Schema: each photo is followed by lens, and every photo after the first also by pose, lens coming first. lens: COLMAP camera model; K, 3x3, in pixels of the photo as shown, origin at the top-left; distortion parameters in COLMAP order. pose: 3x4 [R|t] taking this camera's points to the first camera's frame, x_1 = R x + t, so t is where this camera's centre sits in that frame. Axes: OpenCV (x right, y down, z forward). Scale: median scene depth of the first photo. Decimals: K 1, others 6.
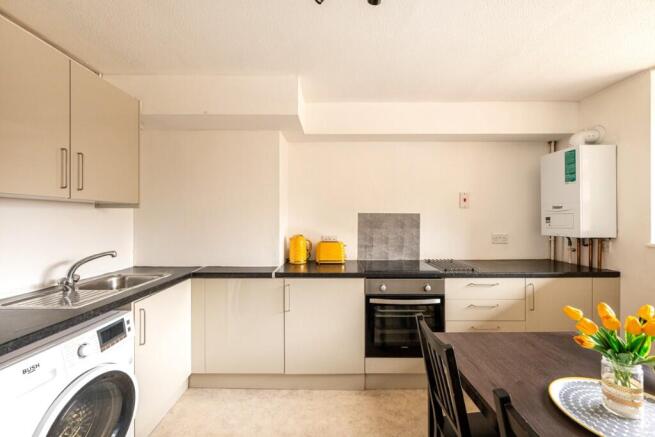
lens RADIAL K [[279.4, 0, 330.1], [0, 279.4, 219.7], [0, 0, 1]] dist [-0.002006, 0.000074]
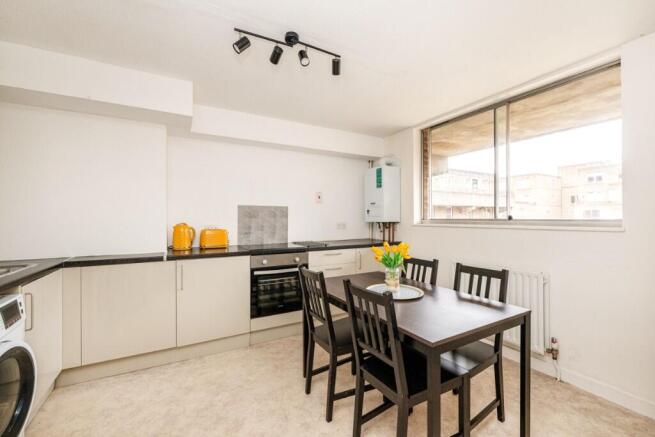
lens RADIAL K [[279.4, 0, 330.1], [0, 279.4, 219.7], [0, 0, 1]] dist [-0.002006, 0.000074]
pose [[0.871318, -0.001809, 0.490716, -0.170747], [0.003088, 0.999994, -0.001797, 0.050464], [-0.490710, 0.003081, 0.871318, -0.257881]]
